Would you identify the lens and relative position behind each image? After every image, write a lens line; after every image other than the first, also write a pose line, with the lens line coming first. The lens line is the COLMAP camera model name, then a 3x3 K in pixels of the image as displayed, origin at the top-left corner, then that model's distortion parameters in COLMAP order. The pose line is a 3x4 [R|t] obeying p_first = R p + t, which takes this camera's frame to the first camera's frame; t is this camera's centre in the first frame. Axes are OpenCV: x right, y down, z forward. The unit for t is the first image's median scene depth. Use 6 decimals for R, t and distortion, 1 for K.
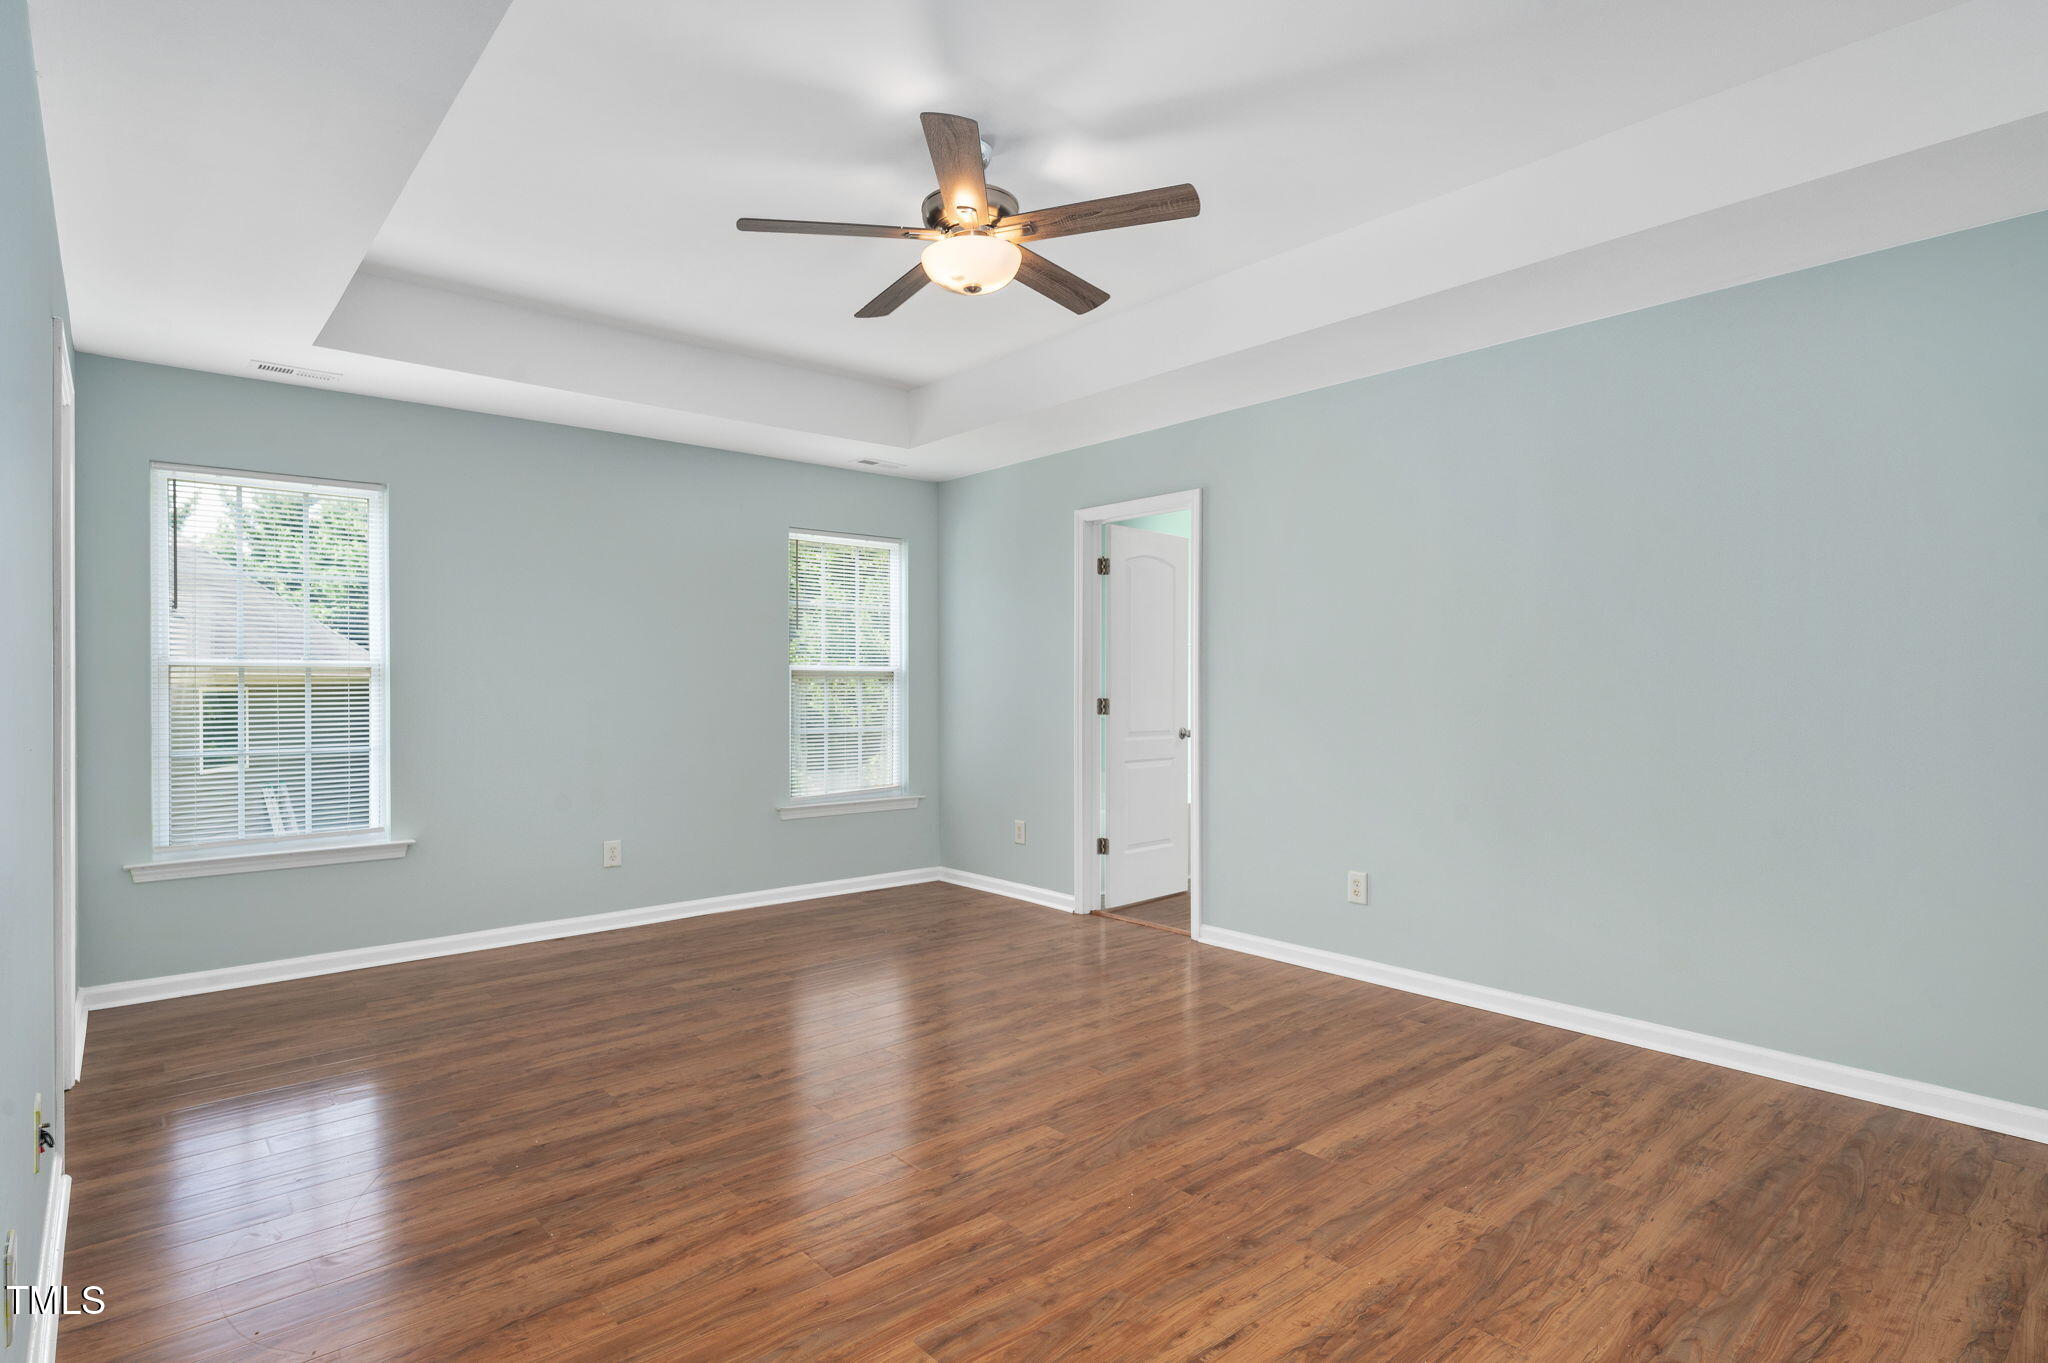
lens RADIAL K [[922.5, 0, 1015.3], [0, 922.5, 674.2], [0, 0, 1]] dist [0.000042, -0.000010]
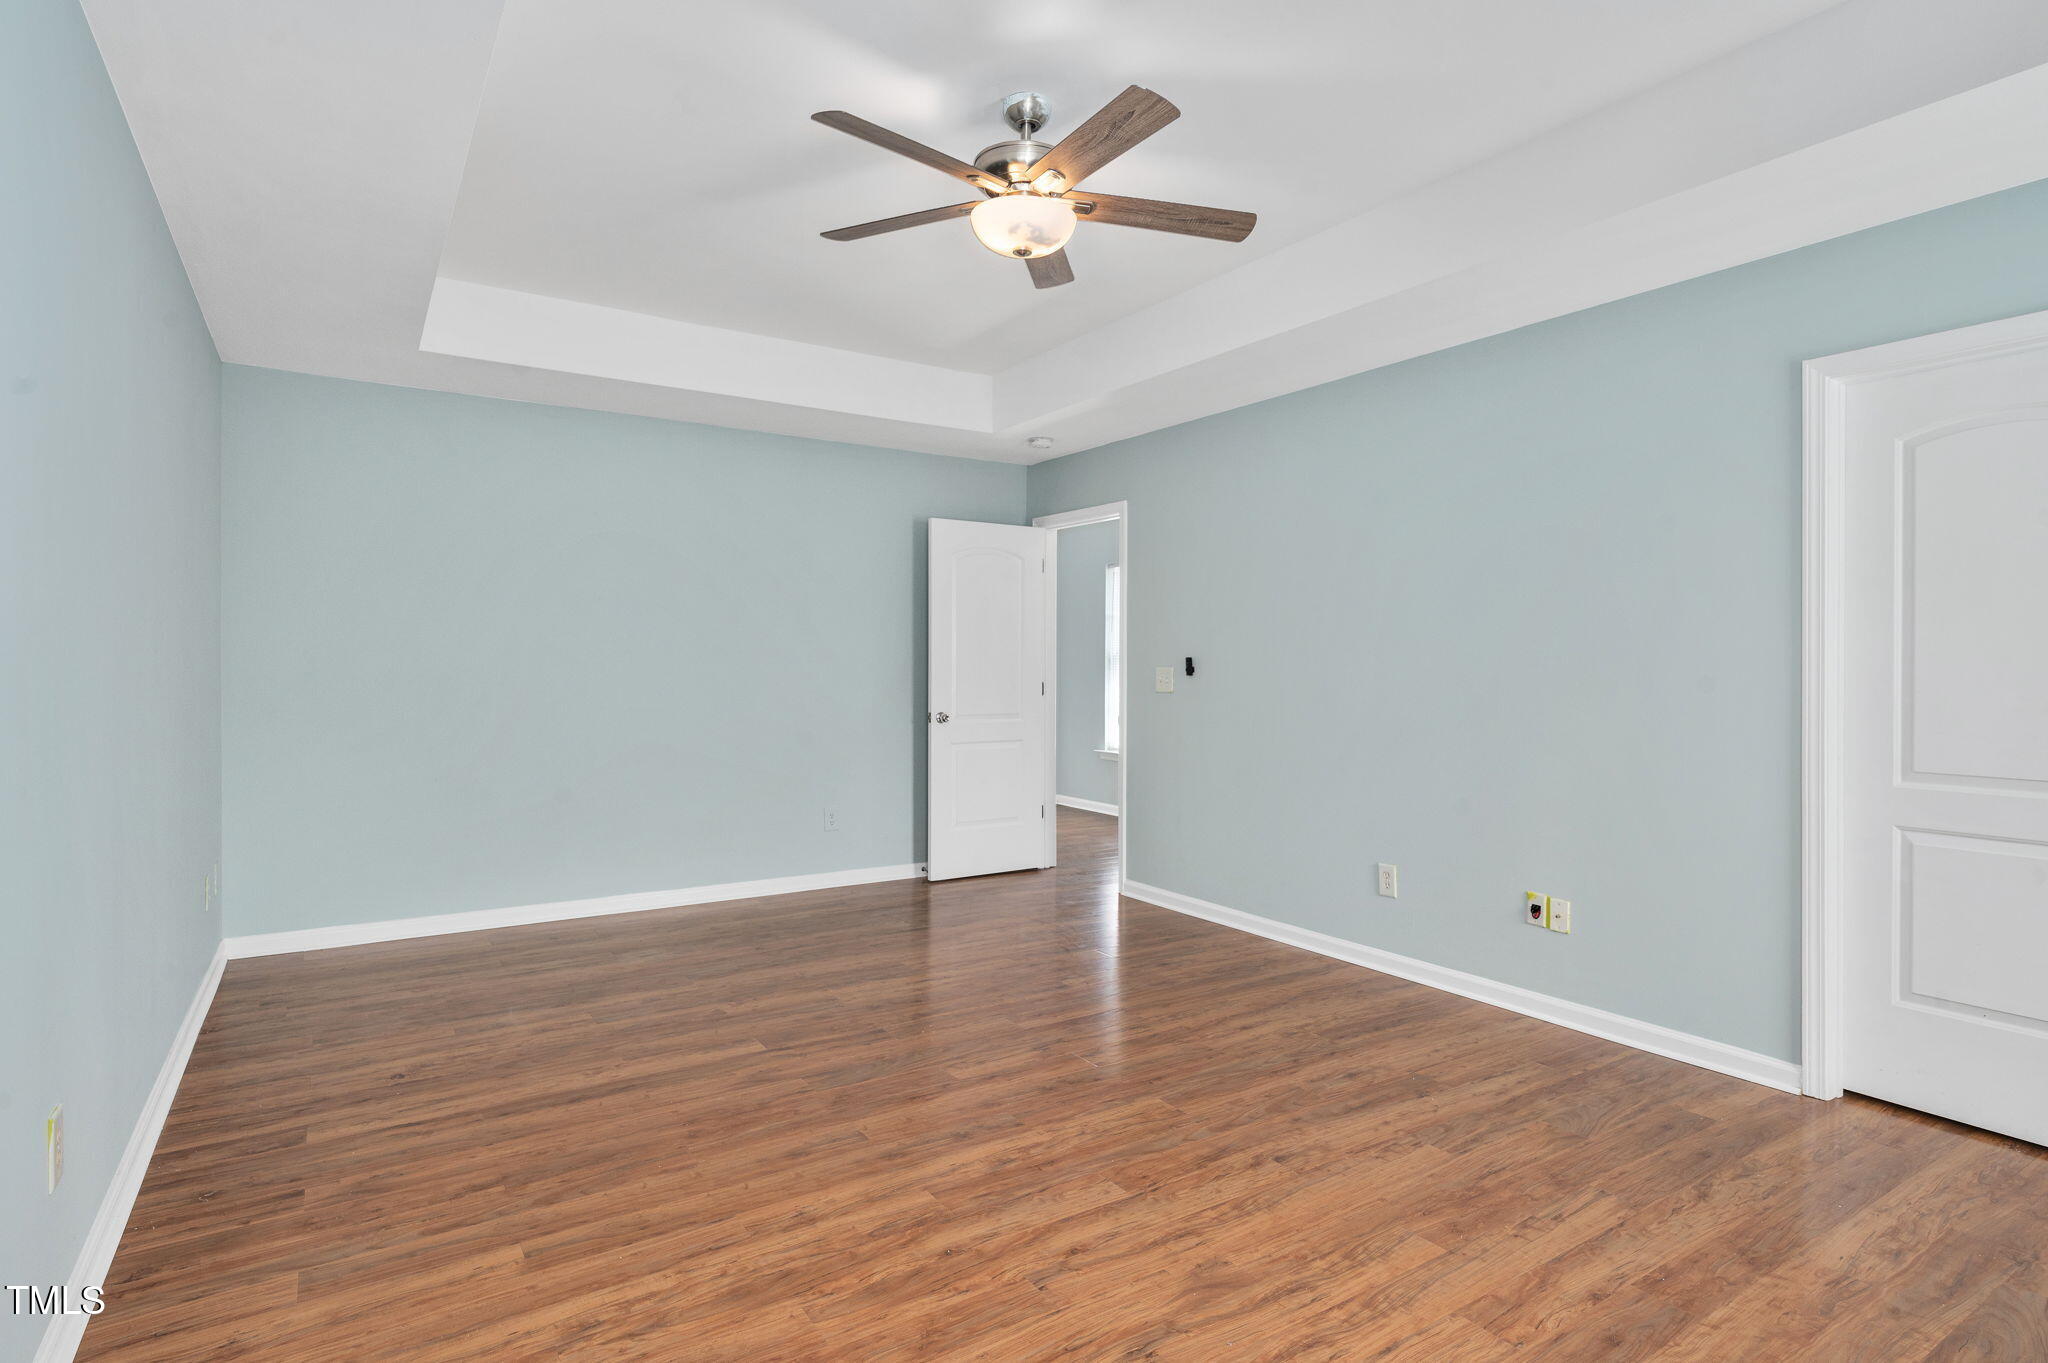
lens RADIAL K [[922.5, 0, 1015.3], [0, 922.5, 674.2], [0, 0, 1]] dist [0.000042, -0.000010]
pose [[-0.988121, -0.003679, 0.153632, -0.187874], [-0.004548, 0.999976, -0.005309, 0.020902], [-0.153609, -0.005944, -0.988114, 1.963150]]
